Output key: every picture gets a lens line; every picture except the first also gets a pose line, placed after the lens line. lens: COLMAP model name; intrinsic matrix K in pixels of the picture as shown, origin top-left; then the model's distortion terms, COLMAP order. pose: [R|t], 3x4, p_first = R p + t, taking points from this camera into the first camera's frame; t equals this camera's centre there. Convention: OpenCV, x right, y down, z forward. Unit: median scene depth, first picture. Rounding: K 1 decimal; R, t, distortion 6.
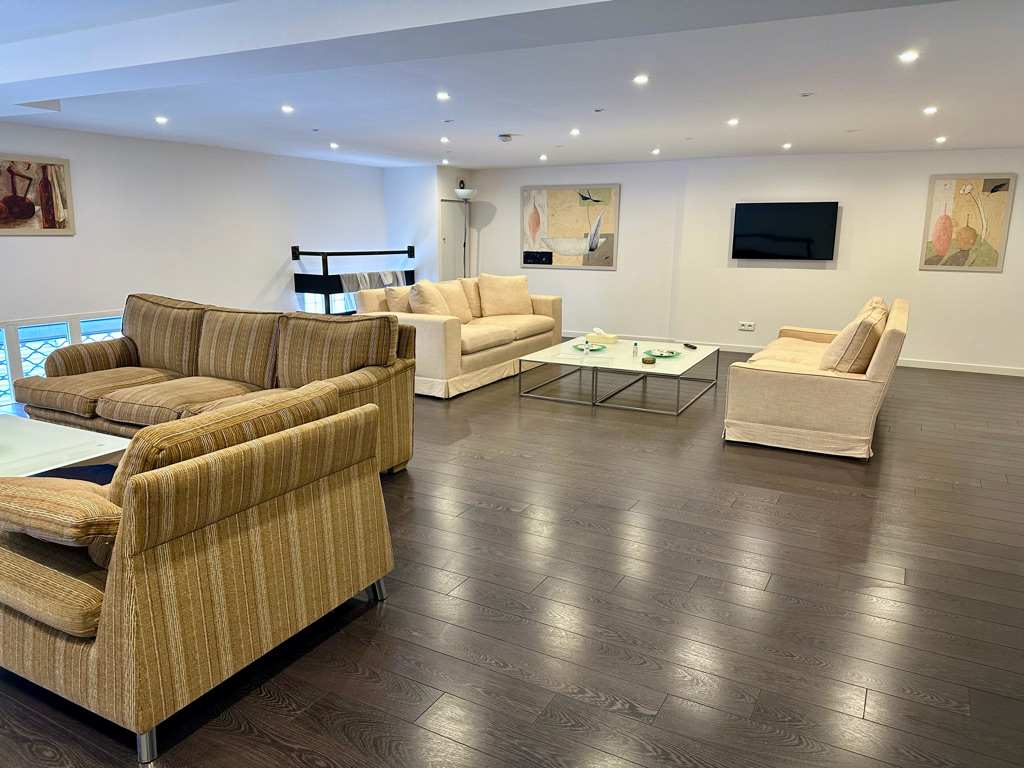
lens RADIAL K [[713.0, 0, 519.8], [0, 713.0, 379.6], [0, 0, 1]] dist [0.121155, -0.171112]
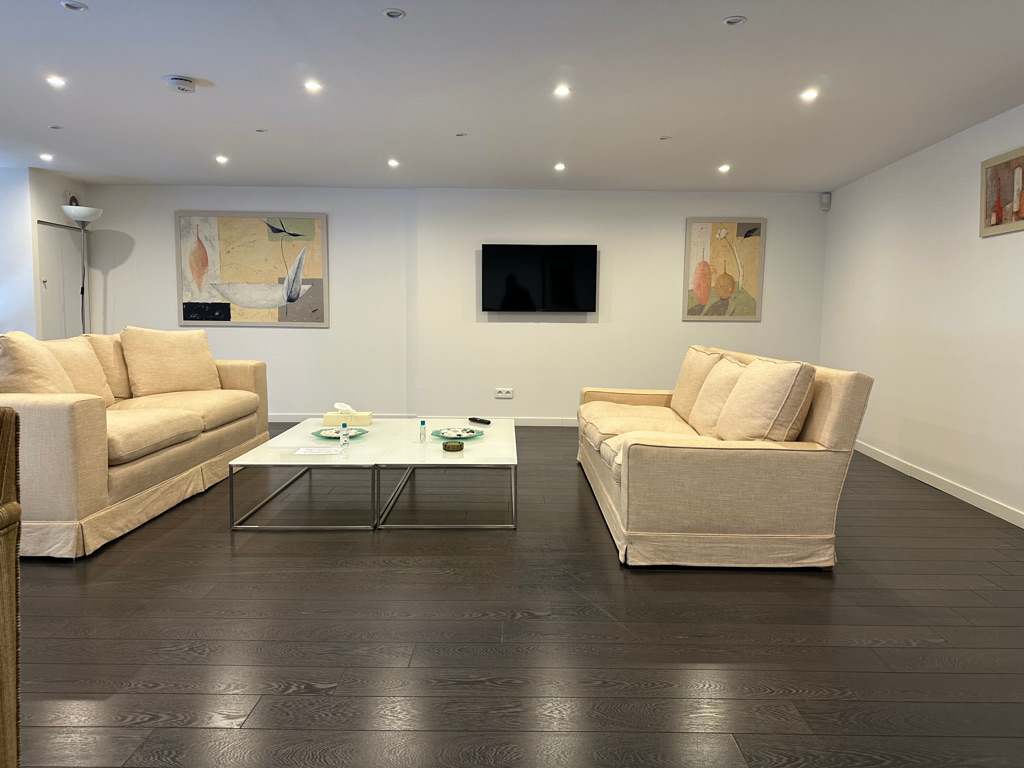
lens RADIAL K [[713.0, 0, 519.8], [0, 713.0, 379.6], [0, 0, 1]] dist [0.121155, -0.171112]
pose [[0.880688, -0.041550, 0.471871, -0.054470], [0.093655, 0.991755, -0.087468, -0.019478], [-0.464346, 0.121225, 0.877318, 0.322594]]
